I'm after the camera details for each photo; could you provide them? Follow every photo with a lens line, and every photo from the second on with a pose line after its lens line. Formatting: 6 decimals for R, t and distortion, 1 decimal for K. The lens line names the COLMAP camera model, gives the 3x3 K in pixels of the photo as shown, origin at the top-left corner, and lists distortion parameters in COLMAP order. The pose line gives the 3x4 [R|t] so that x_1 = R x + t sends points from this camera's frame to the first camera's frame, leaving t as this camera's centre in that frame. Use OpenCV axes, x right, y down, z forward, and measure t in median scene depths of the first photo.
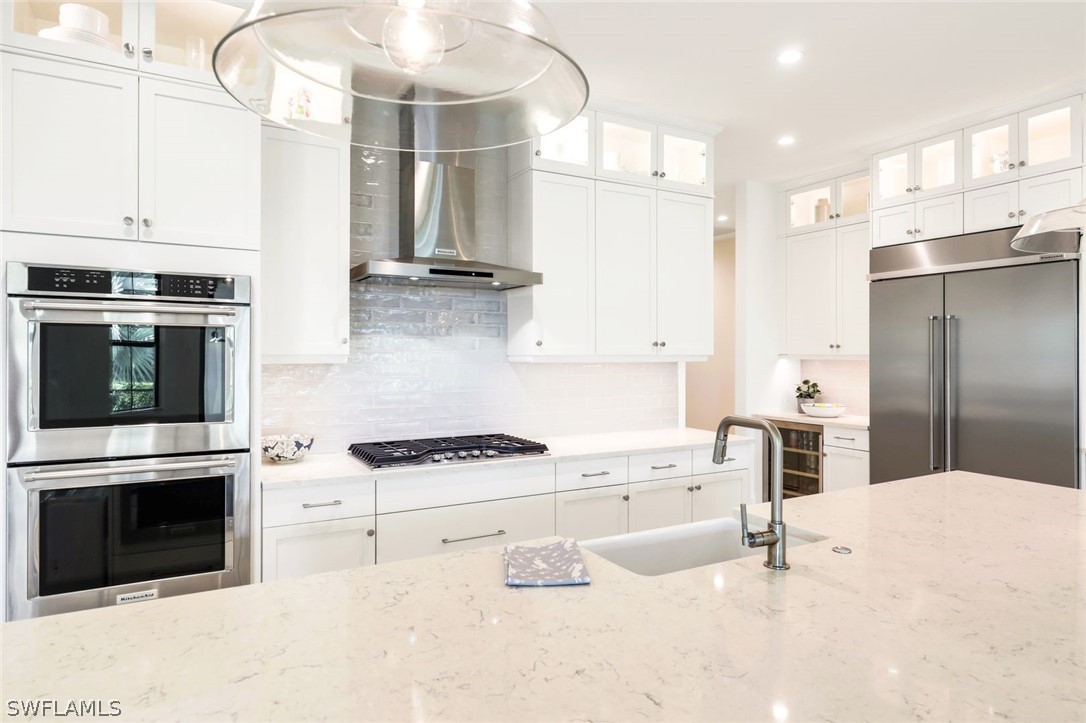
lens RADIAL K [[642.2, 0, 540.8], [0, 642.2, 355.2], [0, 0, 1]] dist [0.003775, 0.001520]
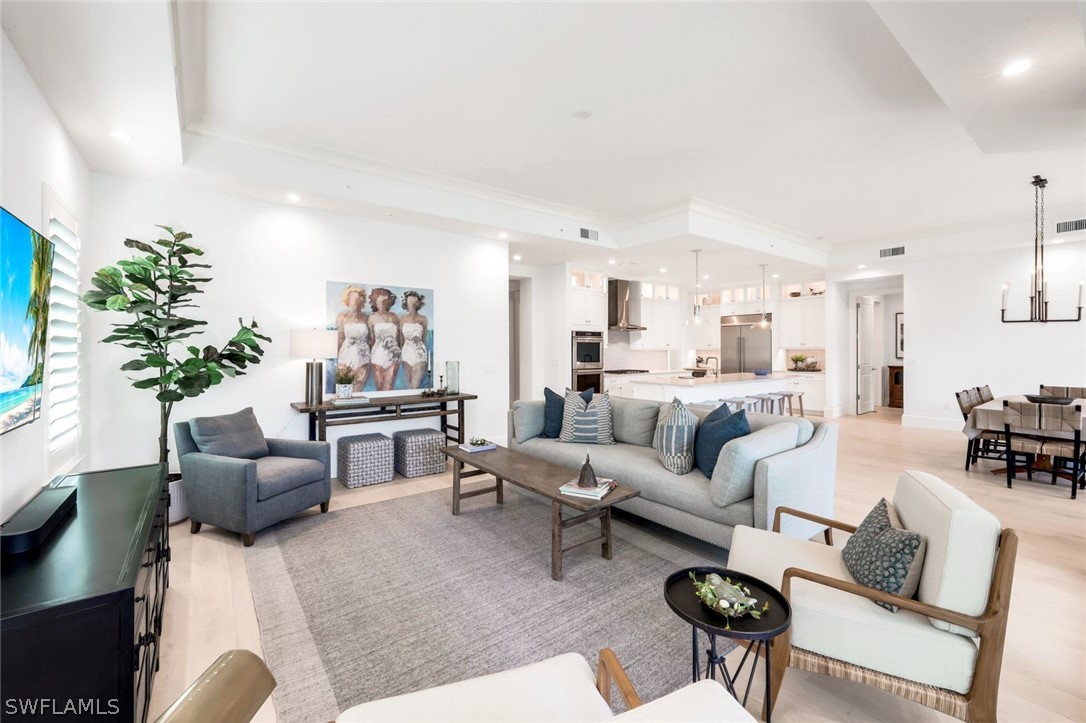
lens RADIAL K [[455.6, 0, 542.9], [0, 455.6, 350.0], [0, 0, 1]] dist [0.000382, -0.000097]
pose [[0.990016, -0.004087, 0.140893, -0.912270], [0.004009, 0.999992, 0.000841, 0.005866], [-0.140896, -0.000267, 0.990024, -1.505945]]
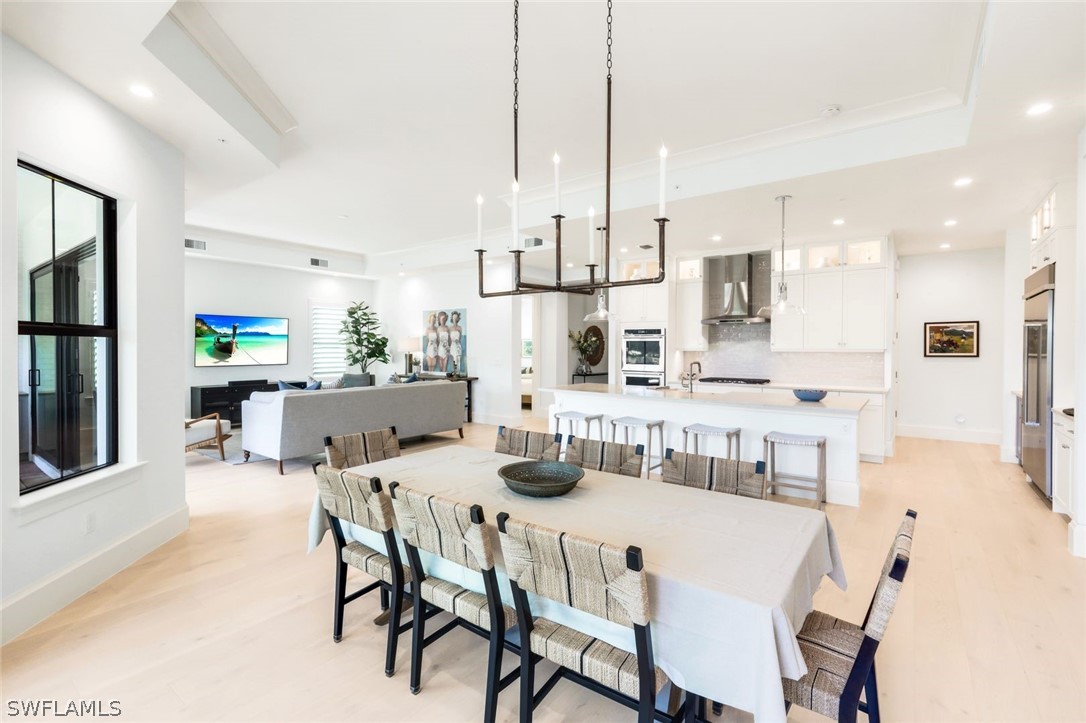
lens RADIAL K [[469.8, 0, 542.2], [0, 469.8, 353.9], [0, 0, 1]] dist [0.016884, -0.000048]
pose [[0.414652, 0.011529, -0.909907, 1.255424], [-0.006968, 0.999931, 0.009494, 0.009775], [0.909953, 0.002403, 0.414704, -0.594137]]
